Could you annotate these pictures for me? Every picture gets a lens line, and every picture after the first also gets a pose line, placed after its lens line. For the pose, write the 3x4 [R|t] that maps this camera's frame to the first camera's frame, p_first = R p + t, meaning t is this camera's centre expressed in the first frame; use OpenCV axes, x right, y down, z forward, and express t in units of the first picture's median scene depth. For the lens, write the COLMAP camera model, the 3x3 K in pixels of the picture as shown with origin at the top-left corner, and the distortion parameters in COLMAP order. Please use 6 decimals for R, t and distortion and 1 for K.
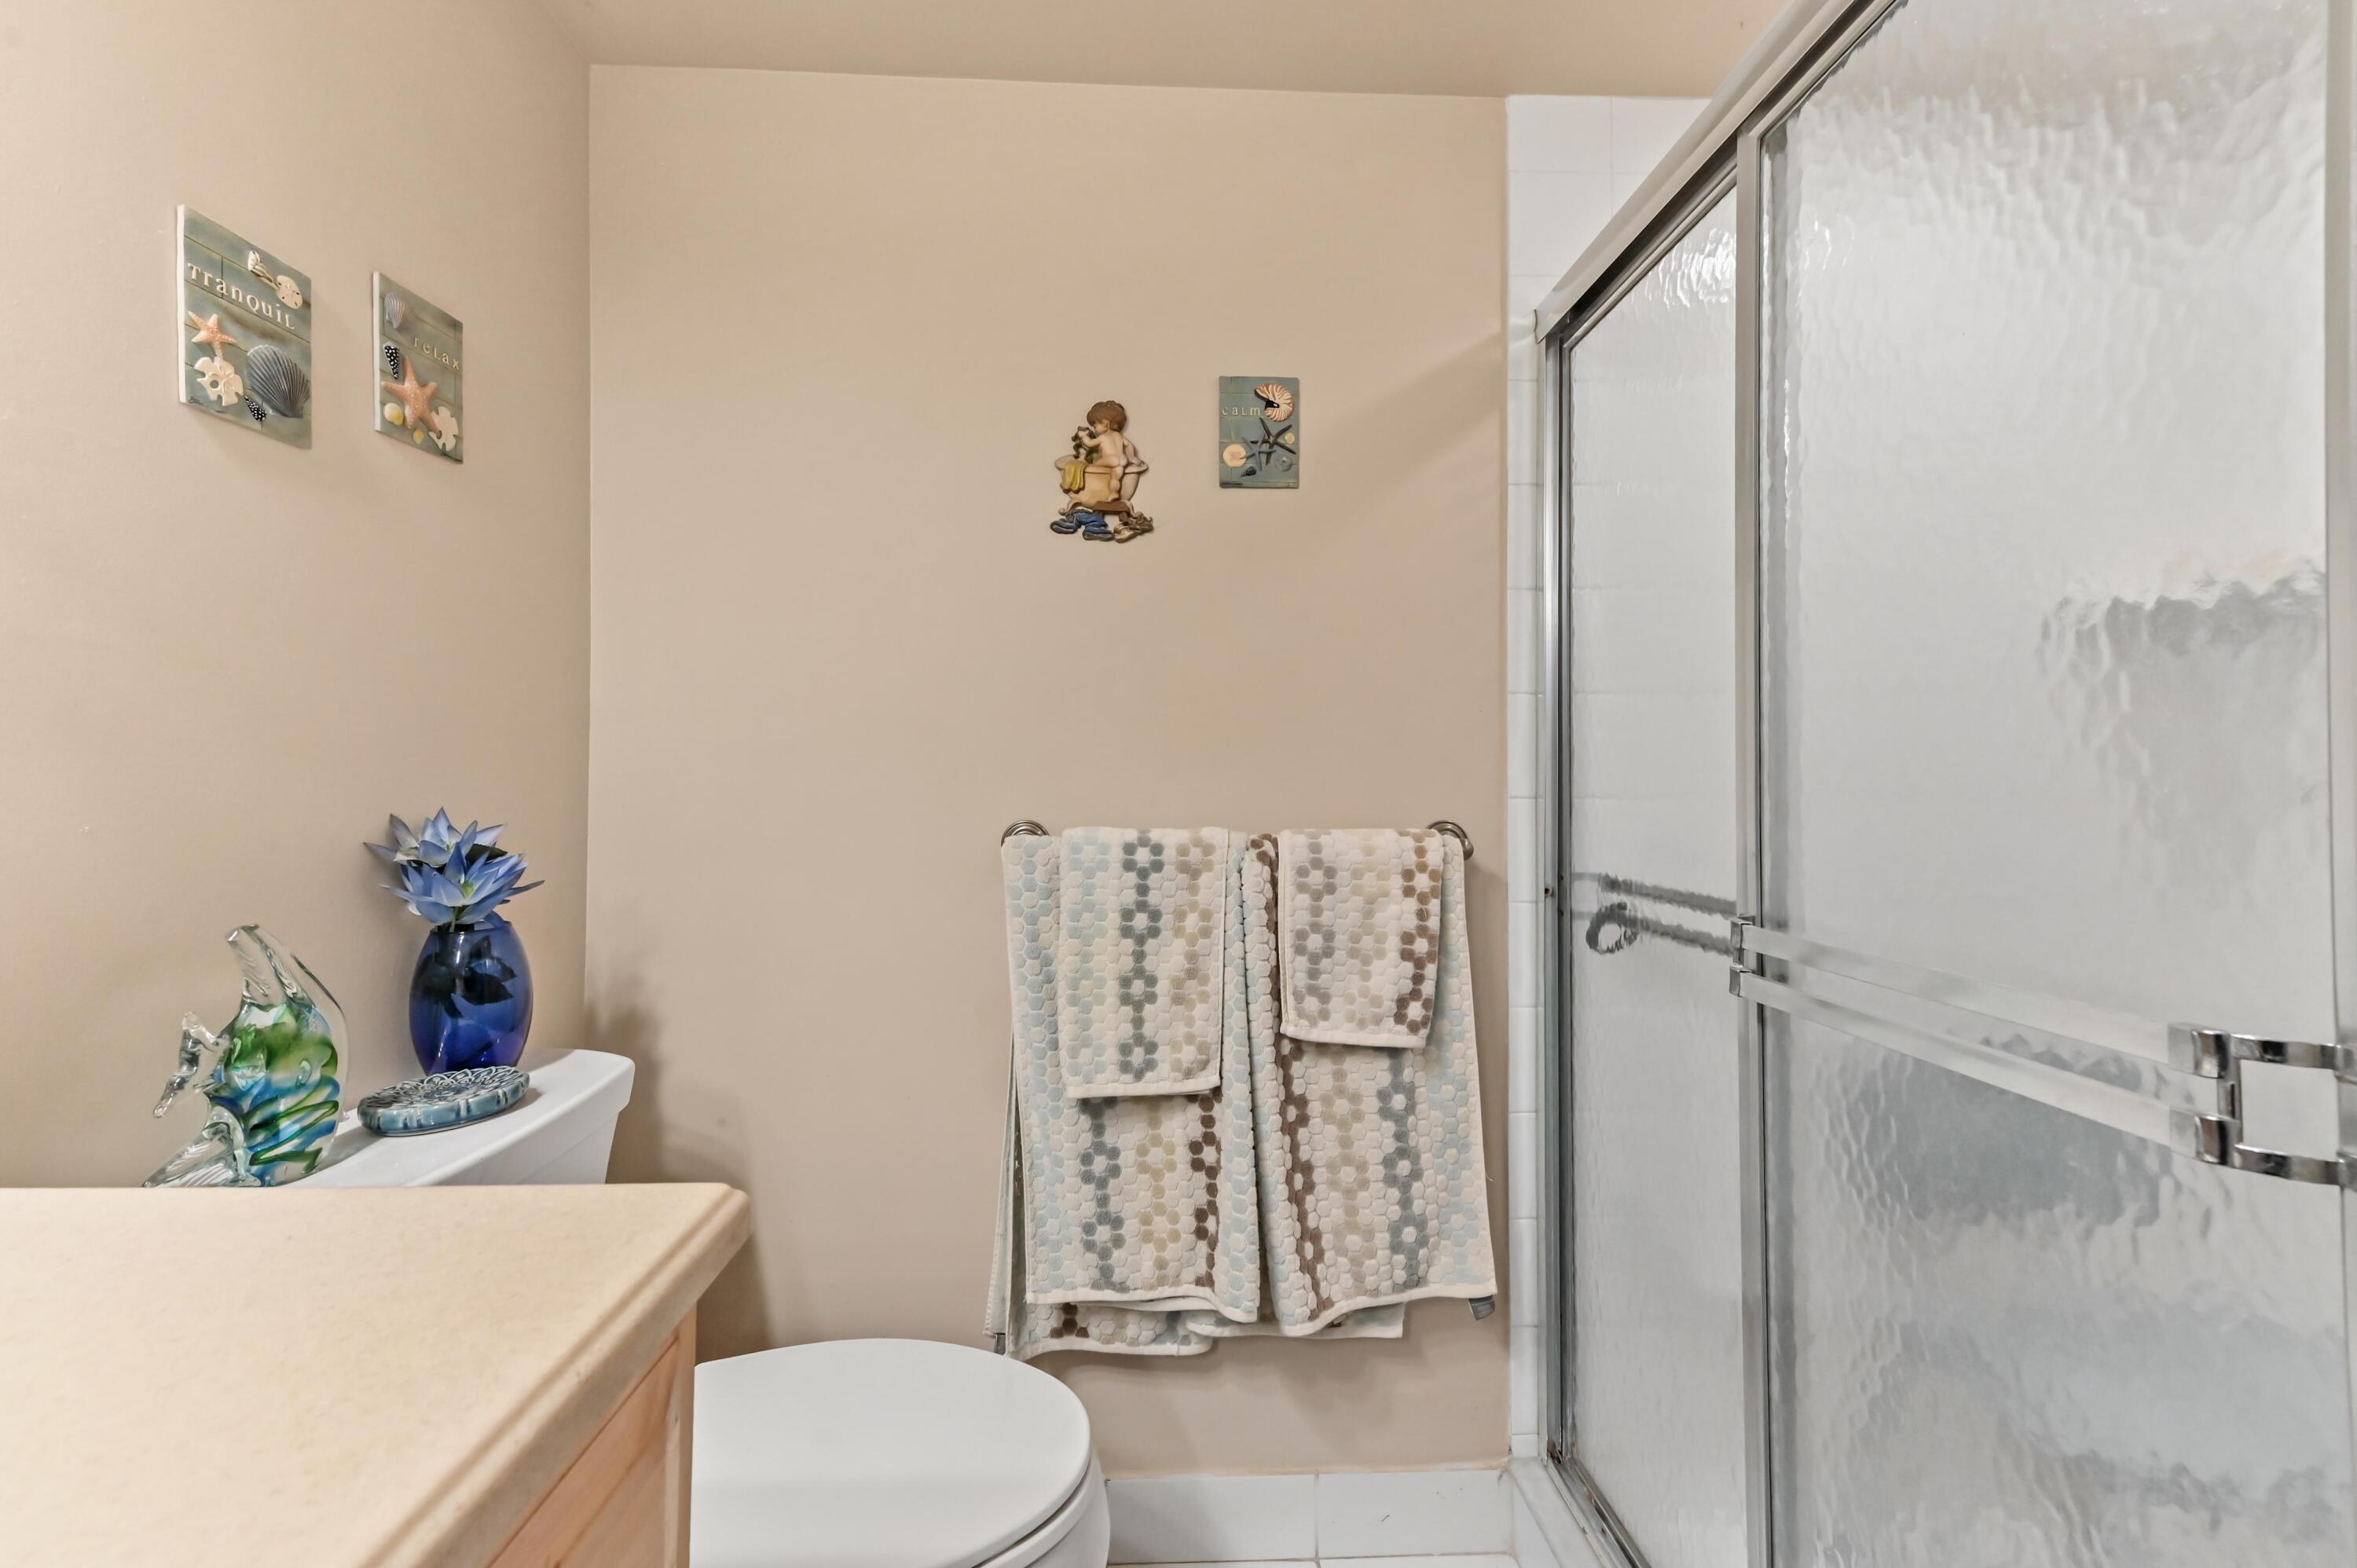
lens RADIAL K [[938.1, 0, 1176.0], [0, 938.1, 768.1], [0, 0, 1]] dist [0.011966, -0.000248]
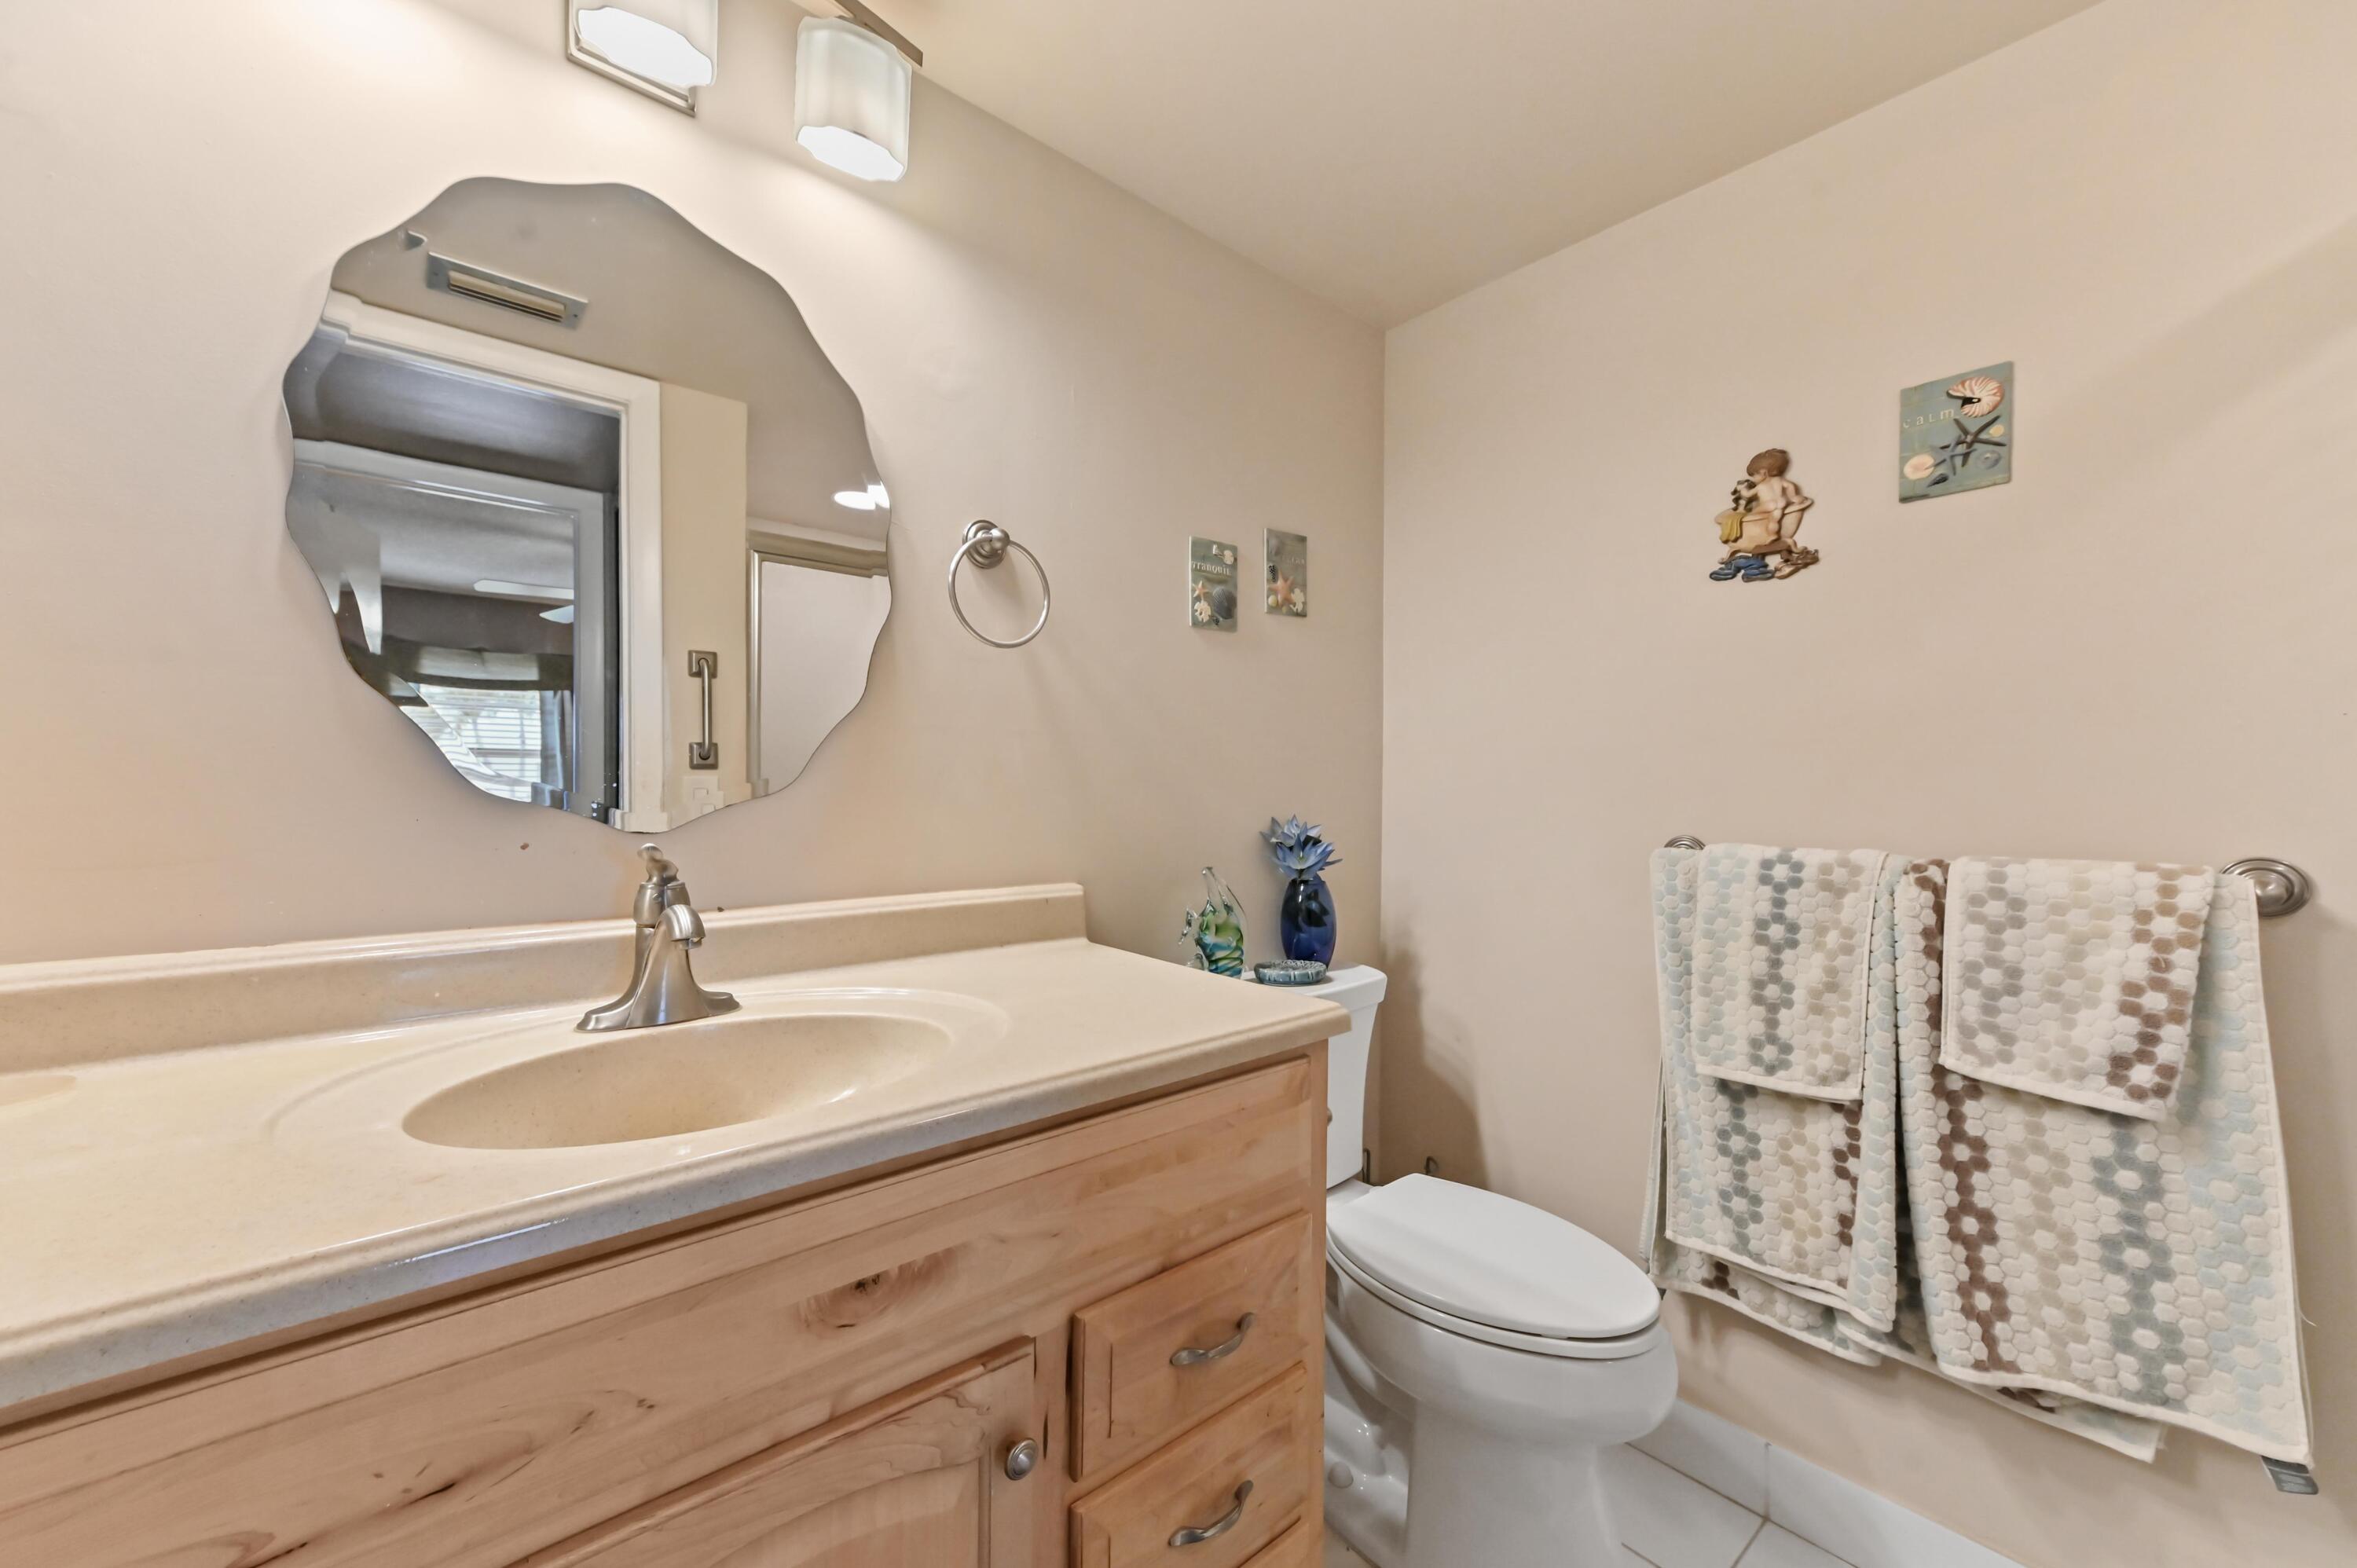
lens RADIAL K [[938.1, 0, 1176.0], [0, 938.1, 768.1], [0, 0, 1]] dist [0.011966, -0.000248]
pose [[0.621311, -0.018590, -0.783343, 0.388344], [0.007386, 0.999813, -0.017868, -0.012434], [0.783529, 0.005316, 0.621332, -0.228433]]
